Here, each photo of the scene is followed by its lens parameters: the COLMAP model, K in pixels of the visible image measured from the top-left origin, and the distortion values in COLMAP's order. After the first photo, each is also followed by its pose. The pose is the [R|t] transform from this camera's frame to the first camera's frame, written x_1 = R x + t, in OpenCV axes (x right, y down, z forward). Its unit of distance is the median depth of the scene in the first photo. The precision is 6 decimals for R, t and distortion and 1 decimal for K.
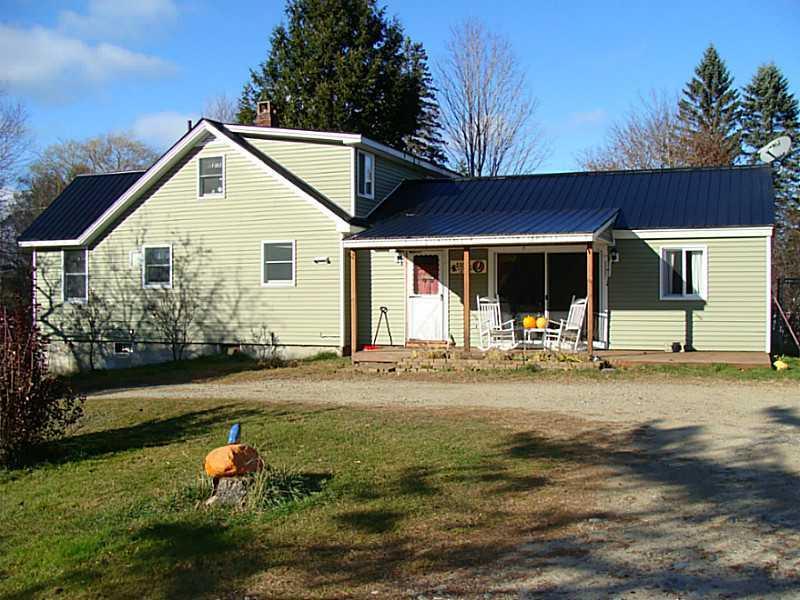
lens RADIAL K [[899.1, 0, 399.3], [0, 899.1, 303.4], [0, 0, 1]] dist [-0.098327, 0.000000]
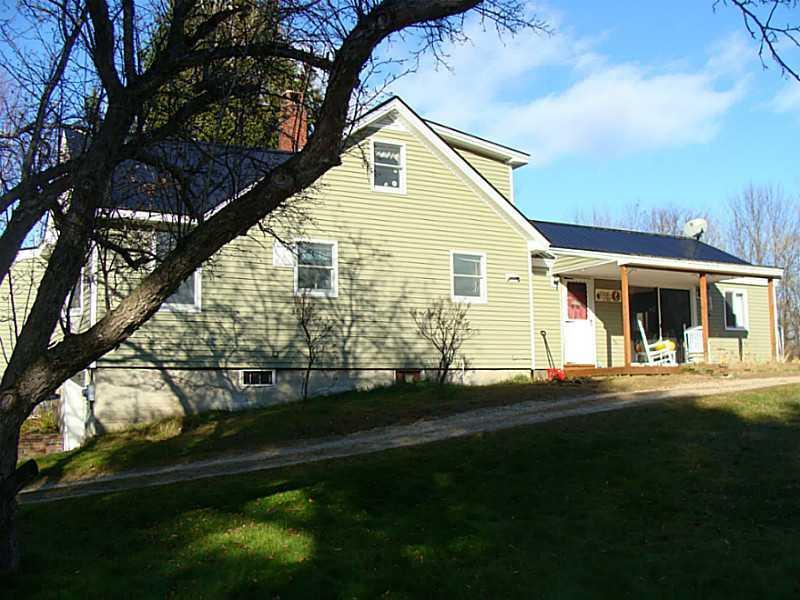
lens RADIAL K [[899.1, 0, 393.5], [0, 899.1, 296.7], [0, 0, 1]] dist [-0.098327, 0.000000]
pose [[0.599419, 0.078144, 0.796611, -0.850176], [0.013128, 0.994129, -0.107398, 0.066418], [-0.800327, 0.074835, 0.594875, 0.505106]]
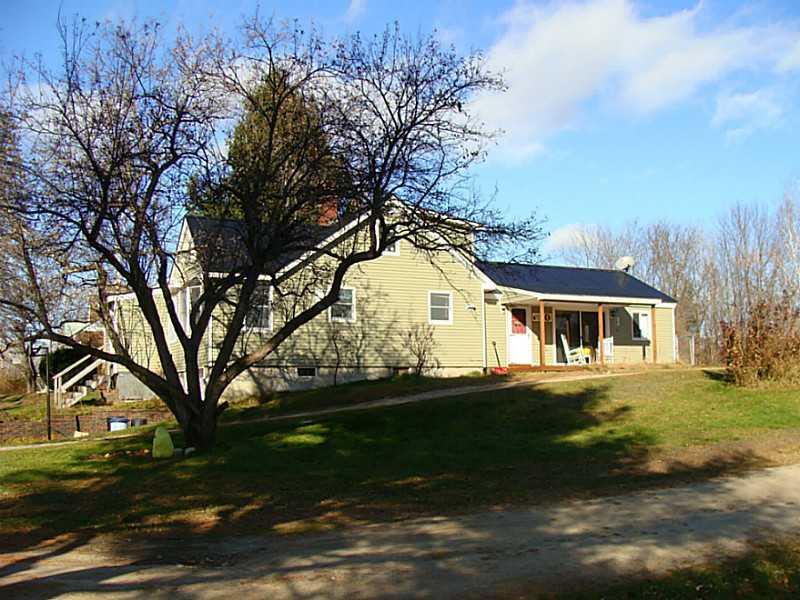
lens RADIAL K [[899.1, 0, 404.8], [0, 899.1, 299.7], [0, 0, 1]] dist [-0.098327, 0.000000]
pose [[0.630188, 0.071269, 0.773165, -1.184408], [0.007949, 0.995134, -0.098208, 0.074783], [-0.776402, 0.068035, 0.626555, 0.165238]]
